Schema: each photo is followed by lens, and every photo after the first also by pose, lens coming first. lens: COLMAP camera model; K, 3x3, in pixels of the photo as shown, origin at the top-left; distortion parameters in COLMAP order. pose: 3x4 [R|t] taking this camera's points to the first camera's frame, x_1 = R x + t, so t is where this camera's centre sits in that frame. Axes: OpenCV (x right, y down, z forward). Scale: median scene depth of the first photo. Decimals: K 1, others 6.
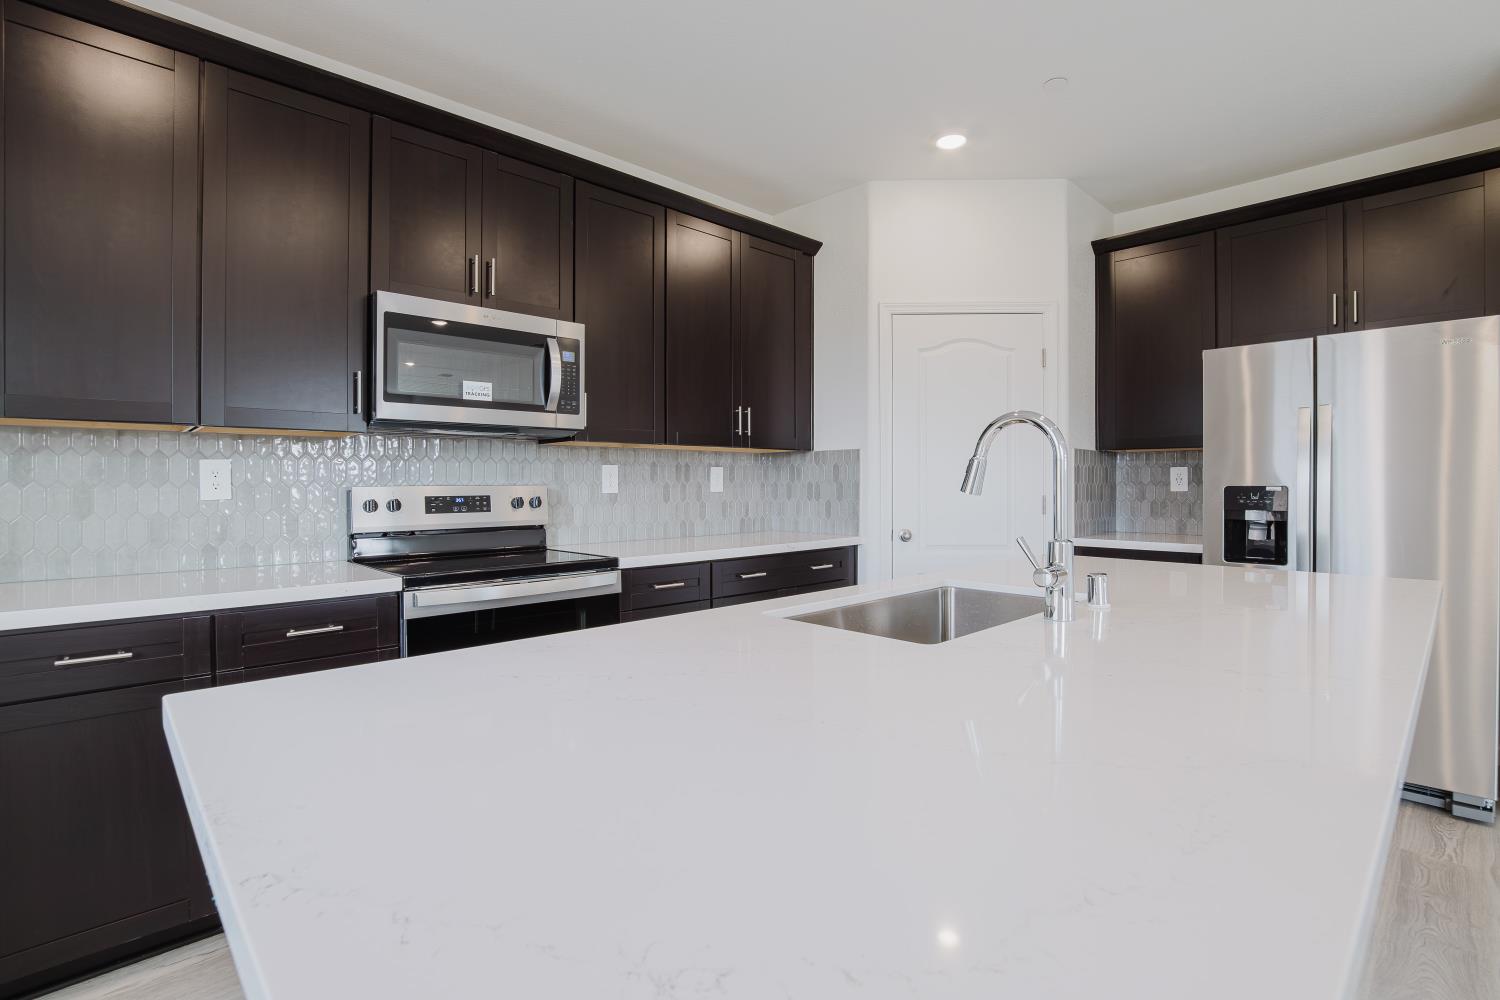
lens RADIAL K [[713.4, 0, 739.0], [0, 713.4, 489.2], [0, 0, 1]] dist [-0.033590, 0.006141]
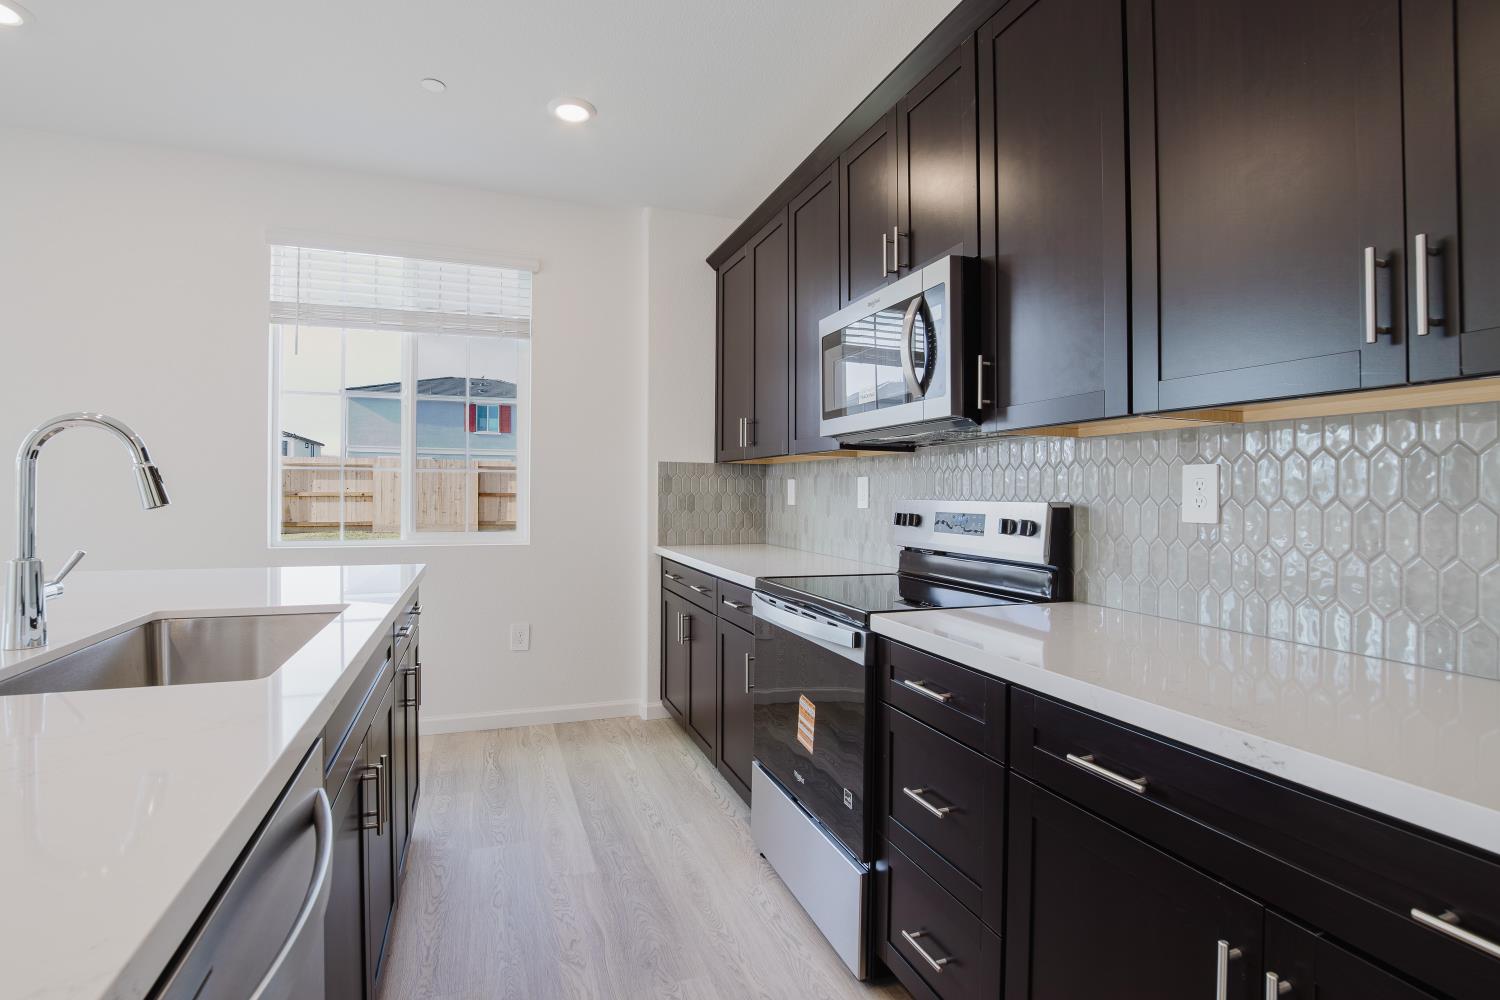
lens RADIAL K [[713.4, 0, 739.0], [0, 713.4, 490.0], [0, 0, 1]] dist [-0.033590, 0.006141]
pose [[-0.389950, -0.008107, -0.920800, 0.426539], [-0.021064, 0.999778, 0.000118, -0.011289], [0.920595, 0.019442, -0.390034, 1.011507]]
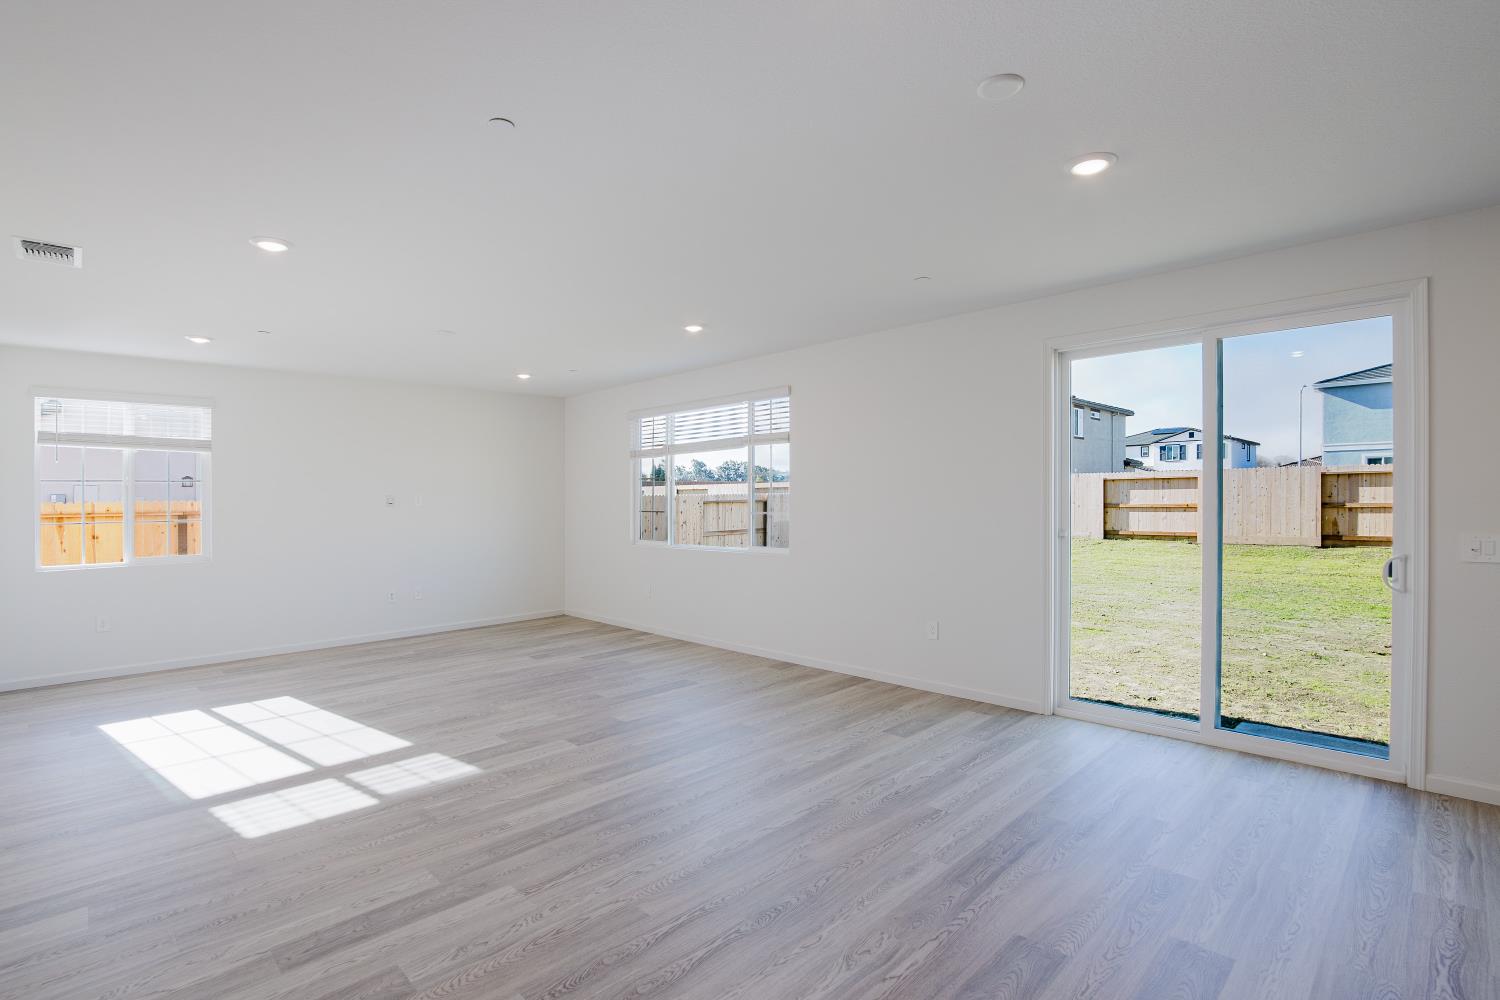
lens RADIAL K [[713.4, 0, 749.1], [0, 713.4, 518.0], [0, 0, 1]] dist [-0.033590, 0.006141]
pose [[-0.999322, 0.015453, -0.033424, 1.172165], [0.014016, 0.998985, 0.042804, -0.090980], [0.034051, 0.042307, -0.998524, 0.572645]]
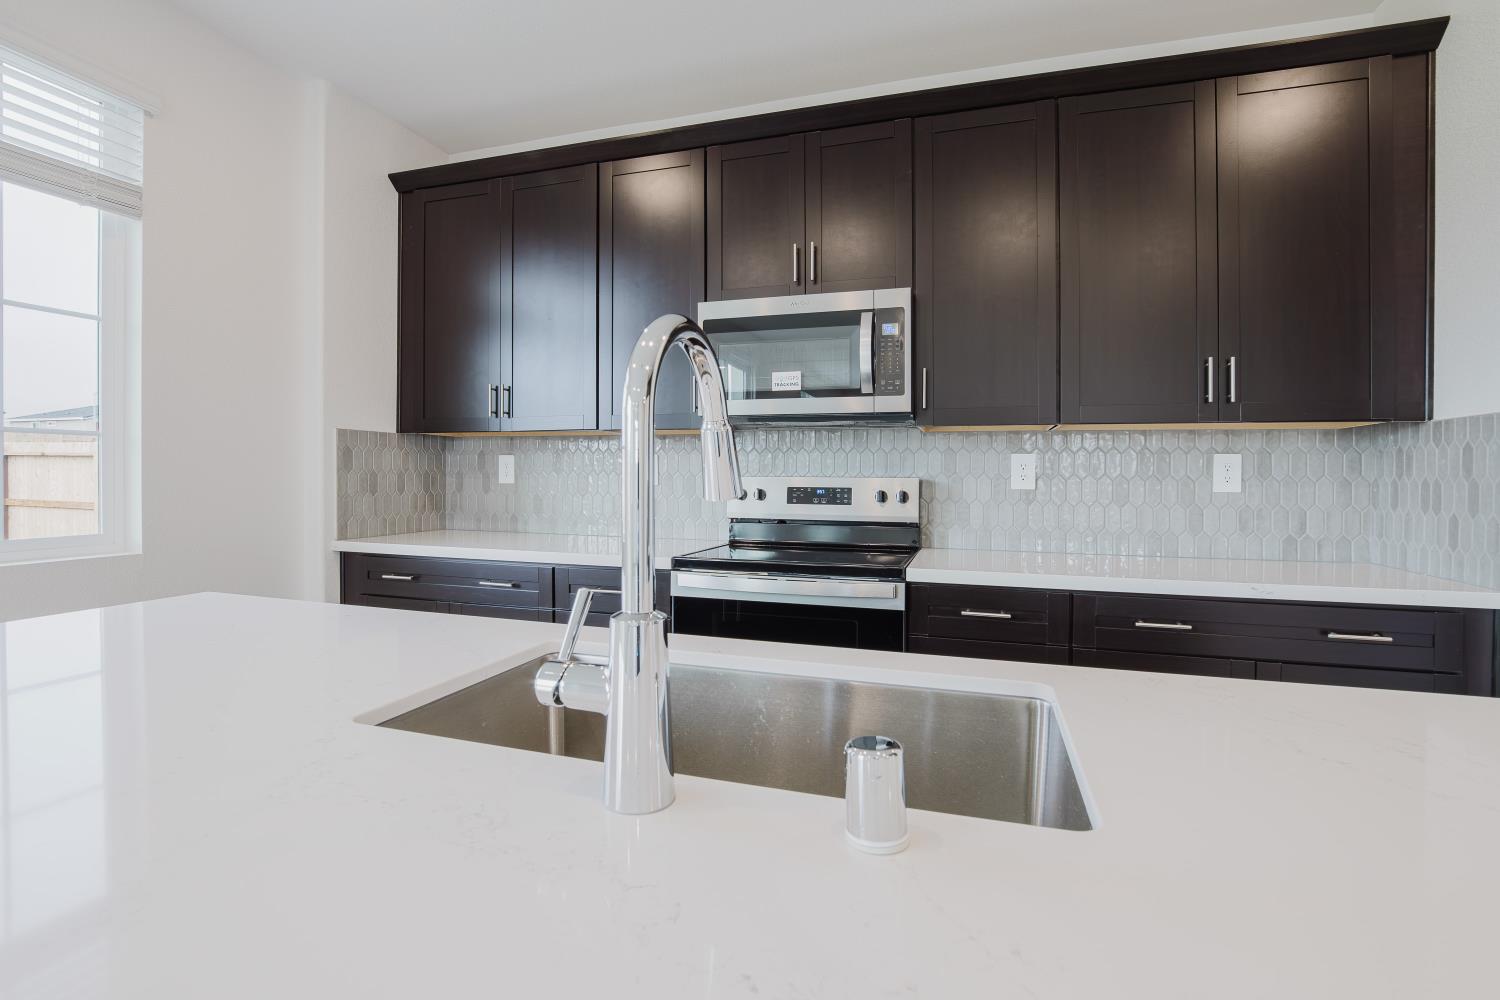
lens RADIAL K [[713.4, 0, 743.7], [0, 713.4, 490.7], [0, 0, 1]] dist [-0.033590, 0.006141]
pose [[0.480786, 0.025559, -0.876465, 0.404855], [-0.016976, 0.999659, 0.019839, -0.003880], [0.876673, 0.005341, 0.481056, 0.394397]]
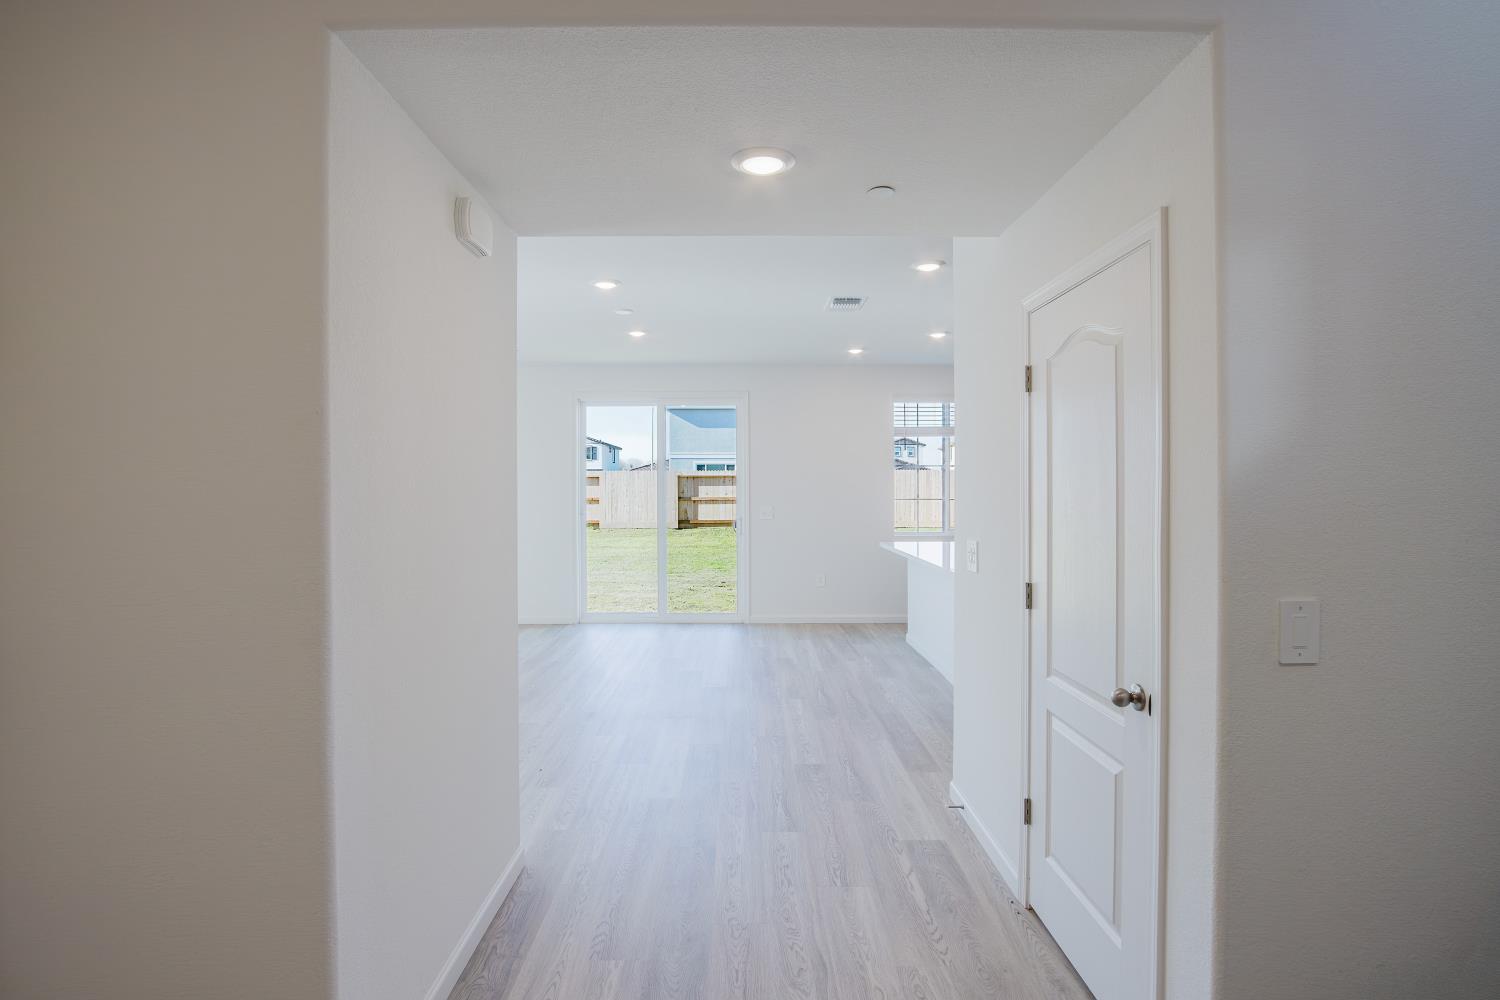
lens RADIAL K [[752.7, 0, 750.4], [0, 752.7, 501.6], [0, 0, 1]] dist [-0.025330, 0.004234]
pose [[-0.668913, 0.014672, -0.743196, 2.037684], [-0.008777, 0.999580, 0.027633, -0.097711], [0.743289, 0.025007, -0.668503, 1.298221]]
